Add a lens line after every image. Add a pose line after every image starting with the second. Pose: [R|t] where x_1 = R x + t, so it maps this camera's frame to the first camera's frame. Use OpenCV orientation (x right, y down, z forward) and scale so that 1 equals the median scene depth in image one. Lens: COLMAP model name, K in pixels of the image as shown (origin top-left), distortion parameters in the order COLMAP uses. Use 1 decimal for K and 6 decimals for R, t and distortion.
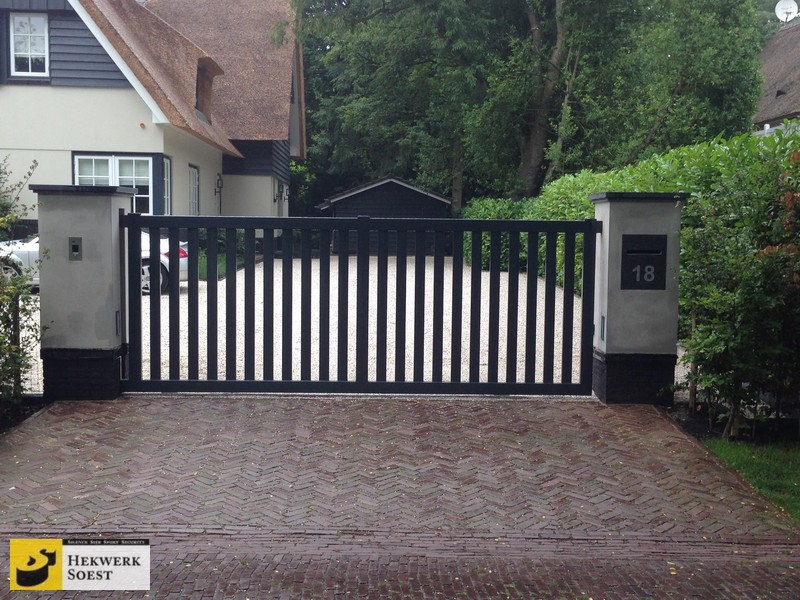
lens RADIAL K [[966.9, 0, 400.0], [0, 966.9, 300.0], [0, 0, 1]] dist [0.071461, 0.027776]
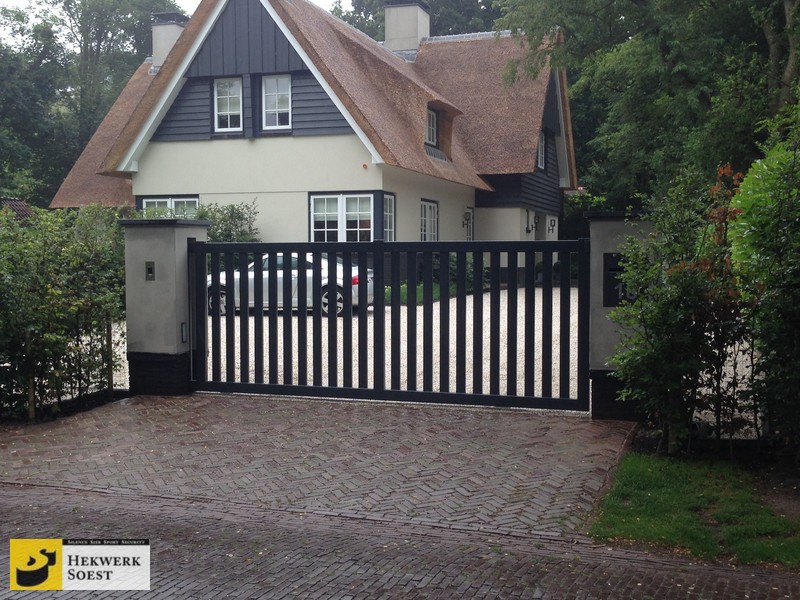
lens RADIAL K [[966.9, 0, 400.0], [0, 966.9, 300.0], [0, 0, 1]] dist [0.071461, 0.027776]
pose [[0.933694, 0.003267, -0.358058, 0.319986], [-0.015546, 0.999385, -0.031418, 0.014061], [0.357736, 0.034901, 0.933170, -0.021414]]
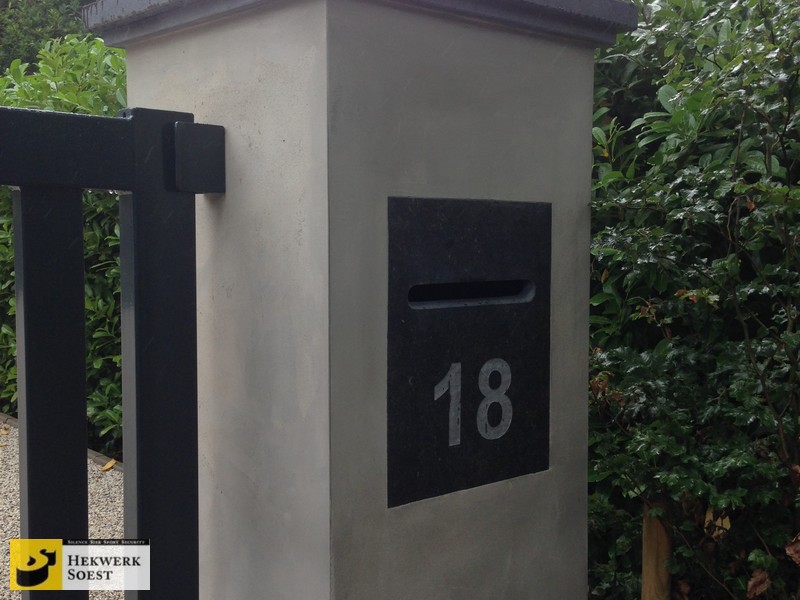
lens RADIAL K [[966.9, 0, 400.0], [0, 966.9, 300.0], [0, 0, 1]] dist [0.071461, 0.027776]
pose [[0.748131, -0.046516, 0.661918, 0.092989], [0.052054, 0.998580, 0.011341, -0.041214], [-0.661506, 0.025971, 0.749490, 0.706417]]
